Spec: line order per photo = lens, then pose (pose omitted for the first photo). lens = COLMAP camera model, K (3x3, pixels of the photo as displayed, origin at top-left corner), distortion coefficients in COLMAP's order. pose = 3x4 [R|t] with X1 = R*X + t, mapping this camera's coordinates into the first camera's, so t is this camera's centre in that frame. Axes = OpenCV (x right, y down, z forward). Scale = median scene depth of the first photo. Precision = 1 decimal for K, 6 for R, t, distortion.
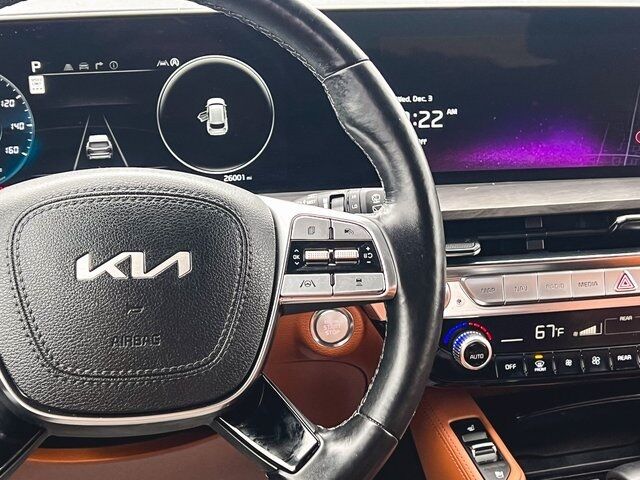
lens RADIAL K [[1011.7, 0, 331.7], [0, 1011.7, 255.0], [0, 0, 1]] dist [0.082570, 0.000000]
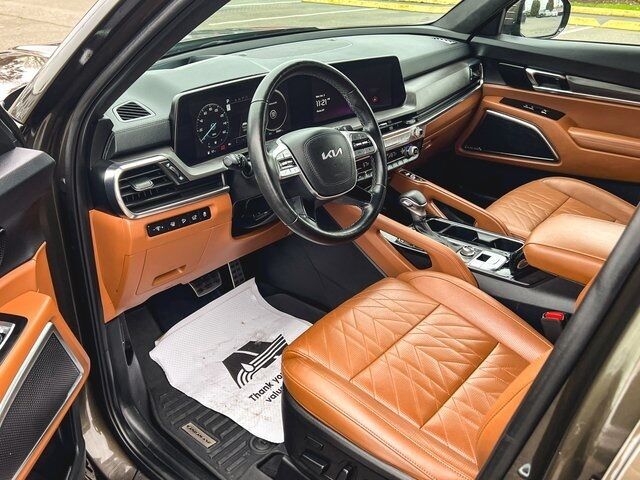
lens RADIAL K [[602.4, 0, 325.8], [0, 602.4, 249.8], [0, 0, 1]] dist [0.045318, 0.000000]
pose [[0.805432, -0.257331, 0.533910, -1.260805], [0.184898, 0.964965, 0.186160, -0.055286], [-0.563110, -0.051220, 0.824793, -0.670726]]
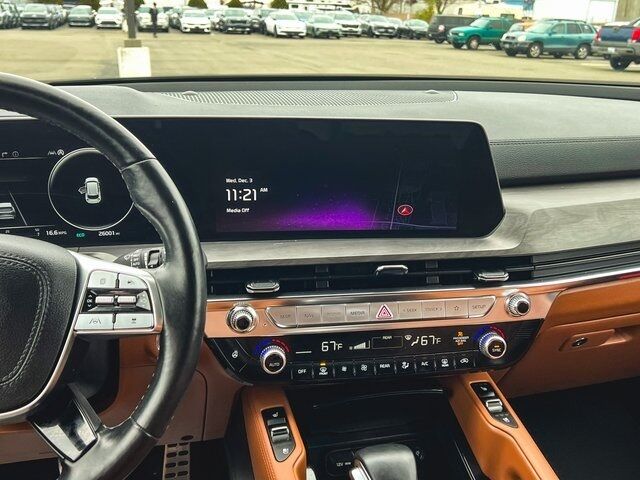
lens RADIAL K [[661.7, 0, 329.5], [0, 661.7, 224.8], [0, 0, 1]] dist [0.004319, 0.000000]
pose [[0.999739, 0.021330, 0.008201, 0.262104], [-0.020814, 0.998070, -0.058504, -0.051368], [-0.009433, 0.058318, 0.998254, 0.095788]]
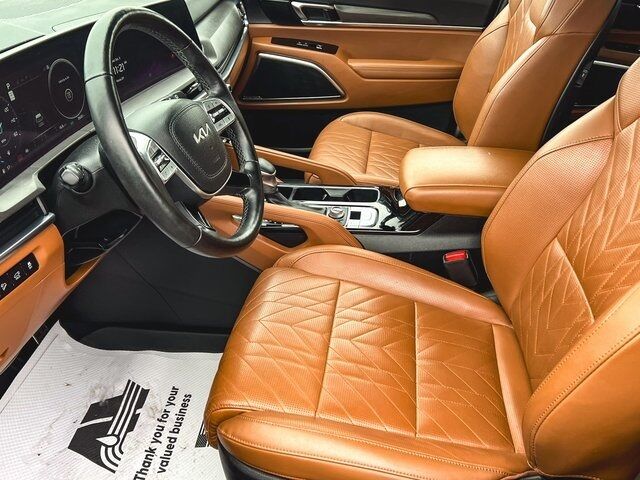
lens RADIAL K [[602.4, 0, 327.5], [0, 602.4, 239.0], [0, 0, 1]] dist [0.045318, 0.000000]
pose [[0.378023, -0.466253, 0.799817, -1.263979], [0.317537, 0.876816, 0.361061, -0.184120], [-0.869637, 0.117482, 0.479509, 0.000318]]
